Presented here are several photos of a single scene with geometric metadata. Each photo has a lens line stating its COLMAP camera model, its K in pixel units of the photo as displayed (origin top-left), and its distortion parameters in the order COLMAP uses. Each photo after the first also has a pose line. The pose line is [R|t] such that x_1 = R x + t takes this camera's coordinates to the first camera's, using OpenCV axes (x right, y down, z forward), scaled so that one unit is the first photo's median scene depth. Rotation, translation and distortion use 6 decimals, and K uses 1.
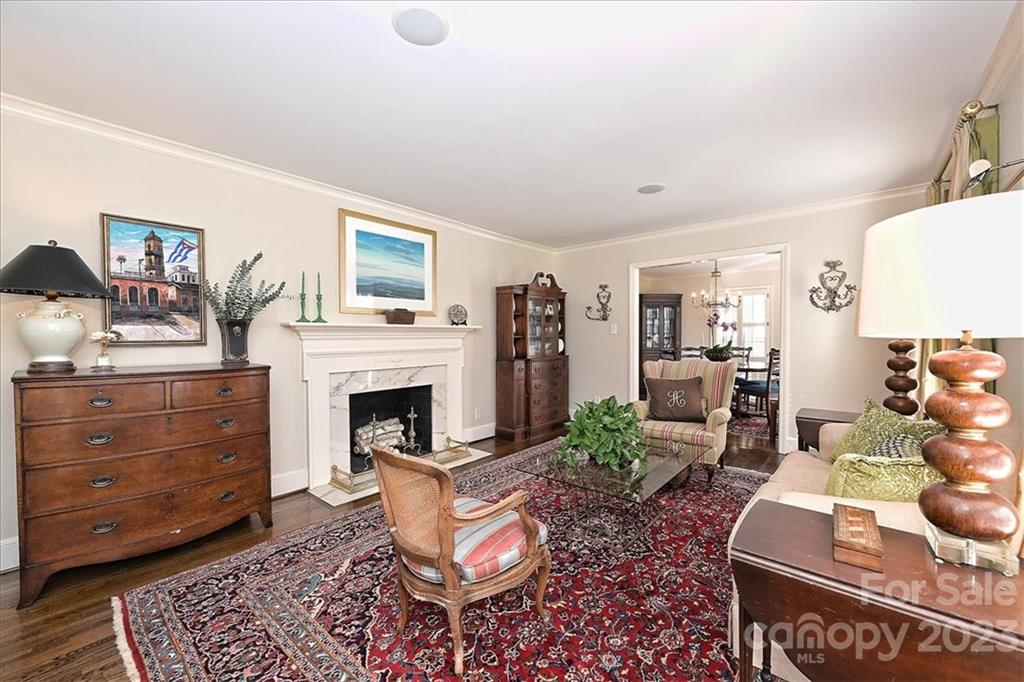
lens RADIAL K [[405.8, 0, 516.2], [0, 405.8, 346.8], [0, 0, 1]] dist [0.000762, -0.000356]
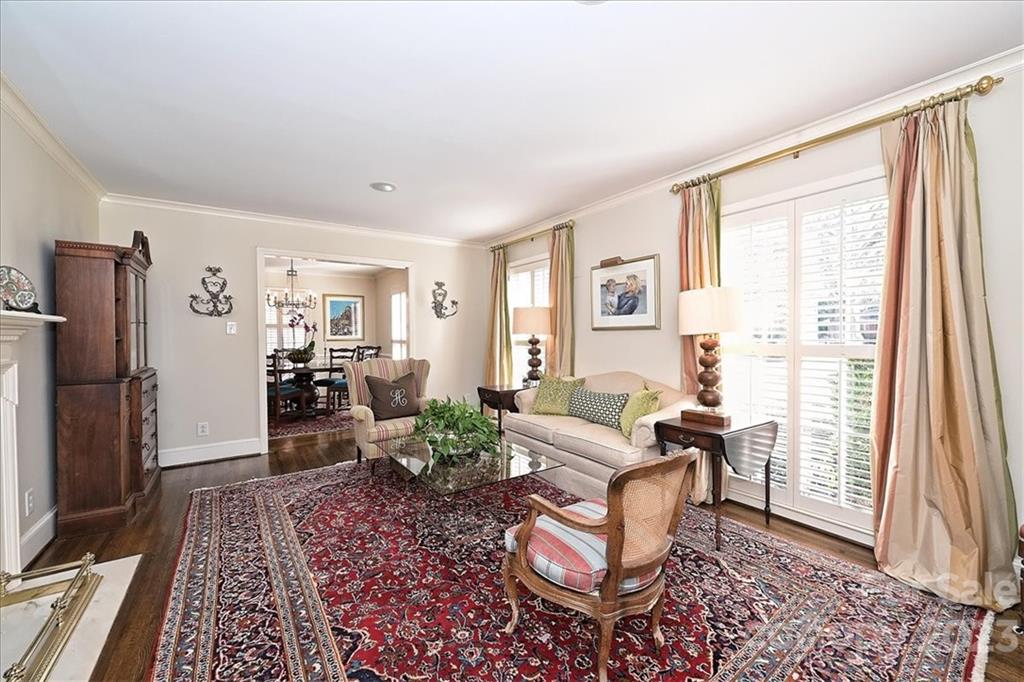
lens RADIAL K [[405.8, 0, 515.6], [0, 405.8, 335.2], [0, 0, 1]] dist [0.000762, -0.000356]
pose [[0.259972, 0.003908, 0.965608, -0.480772], [0.033789, 0.999343, -0.013142, -0.003573], [-0.965025, 0.036043, 0.259669, 0.396825]]
